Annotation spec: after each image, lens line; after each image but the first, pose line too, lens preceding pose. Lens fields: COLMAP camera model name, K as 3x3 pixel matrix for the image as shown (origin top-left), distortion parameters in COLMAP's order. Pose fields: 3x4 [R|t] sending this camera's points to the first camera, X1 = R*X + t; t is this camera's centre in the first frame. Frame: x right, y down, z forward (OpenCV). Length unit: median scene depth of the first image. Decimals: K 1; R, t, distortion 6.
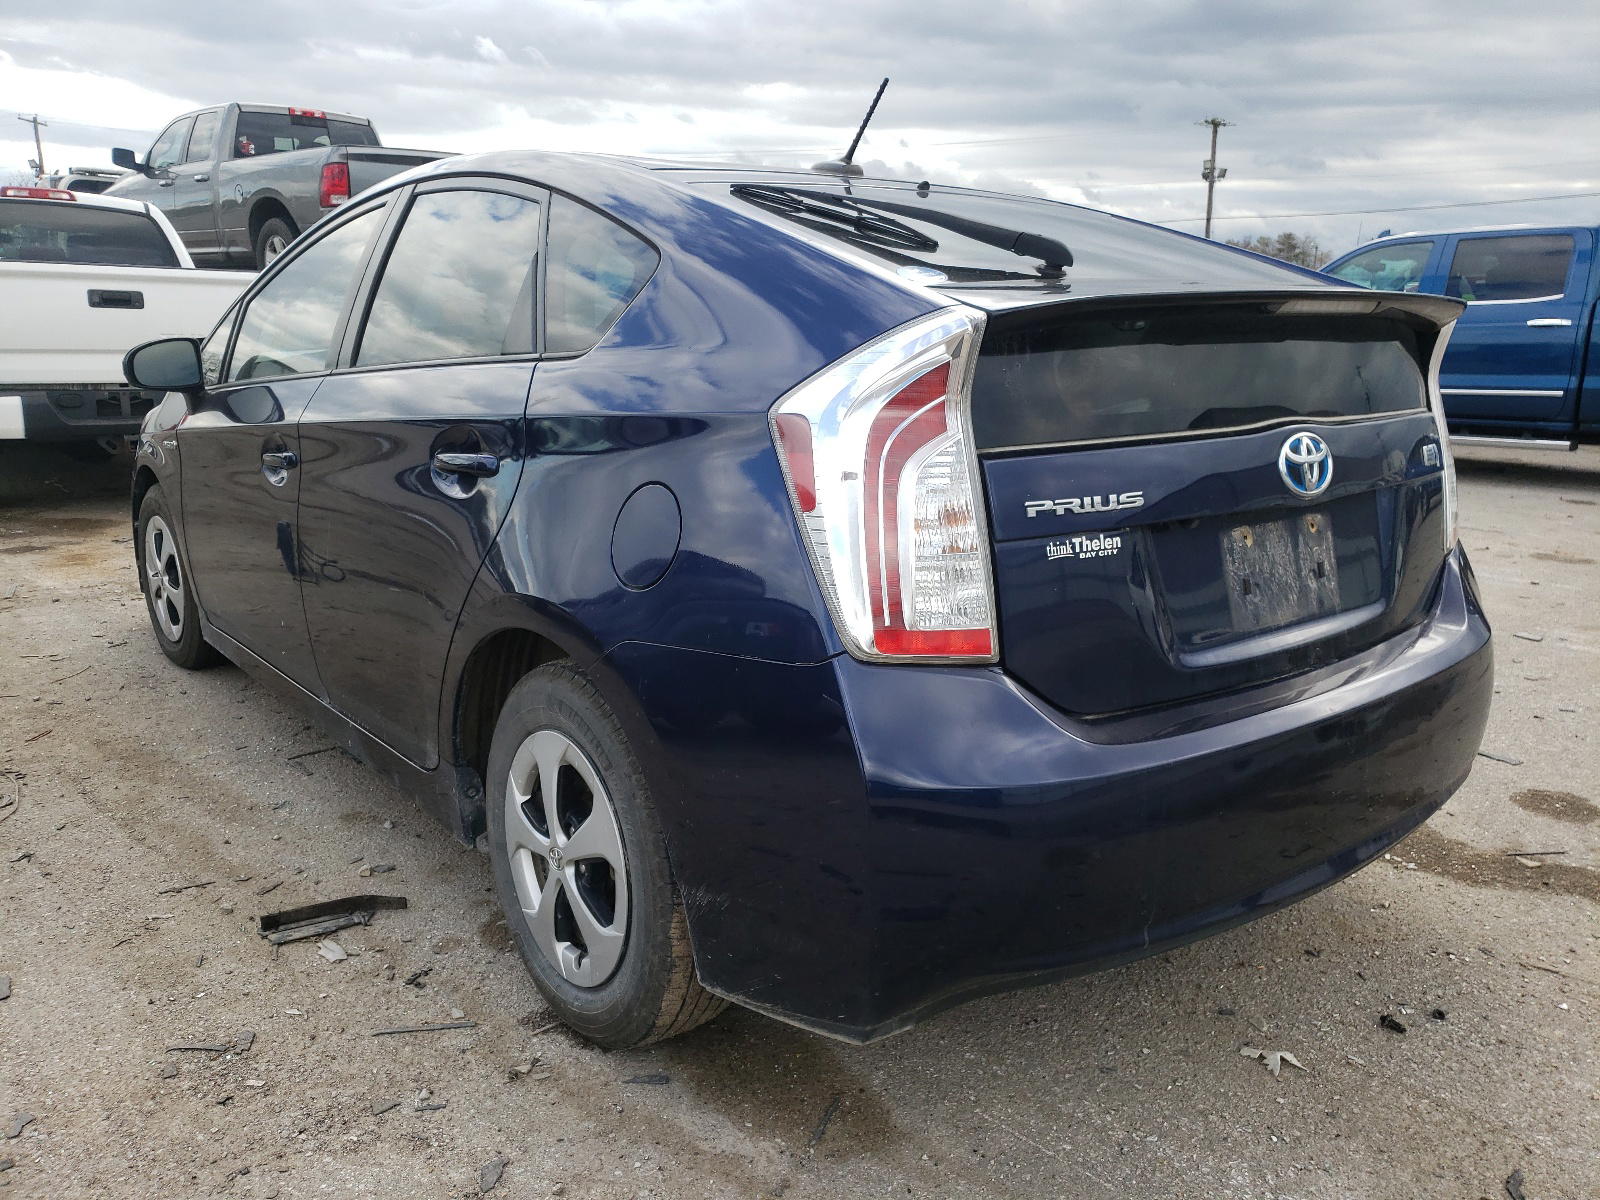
lens RADIAL K [[1287.9, 0, 800.0], [0, 1287.9, 600.0], [0, 0, 1]] dist [-0.000243, 0.012192]
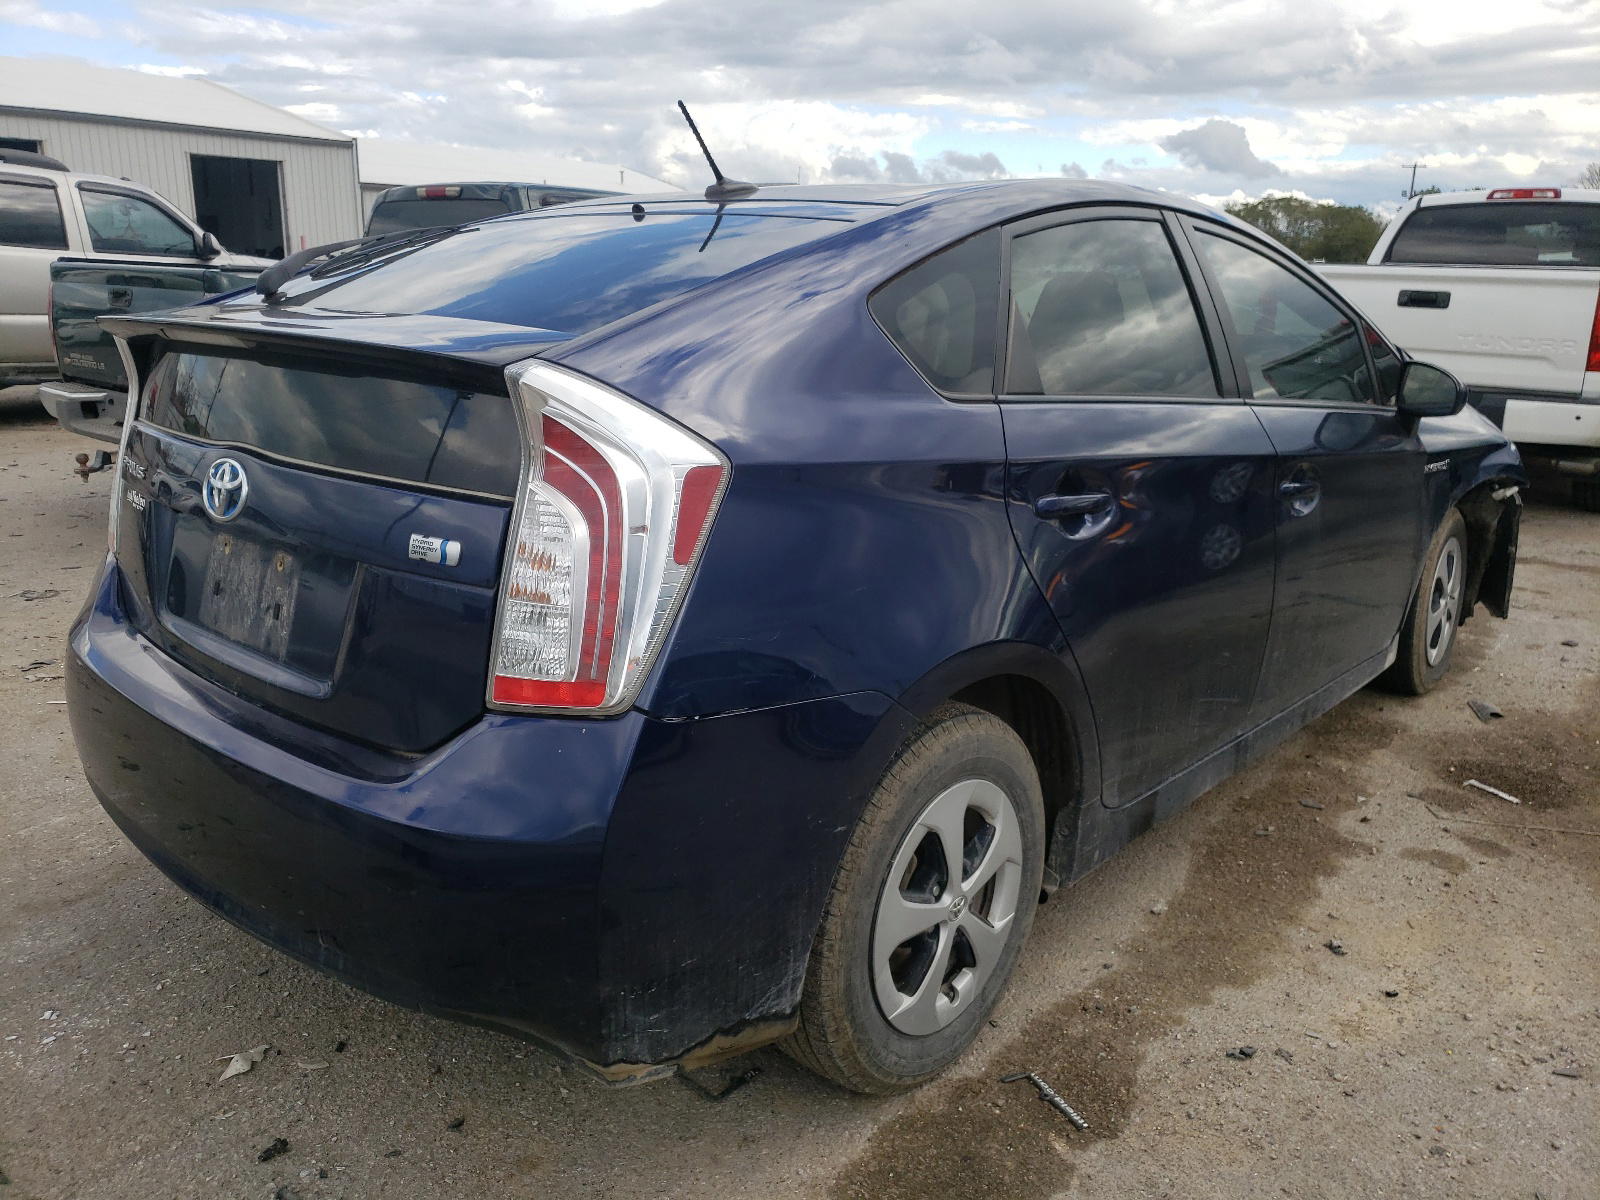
lens RADIAL K [[1287.9, 0, 800.0], [0, 1287.9, 600.0], [0, 0, 1]] dist [-0.000243, 0.012192]
pose [[0.146313, 0.237784, -0.960235, 1.264830], [-0.232033, 0.951851, 0.200352, -0.286018], [0.961641, 0.193492, 0.194442, 1.100745]]
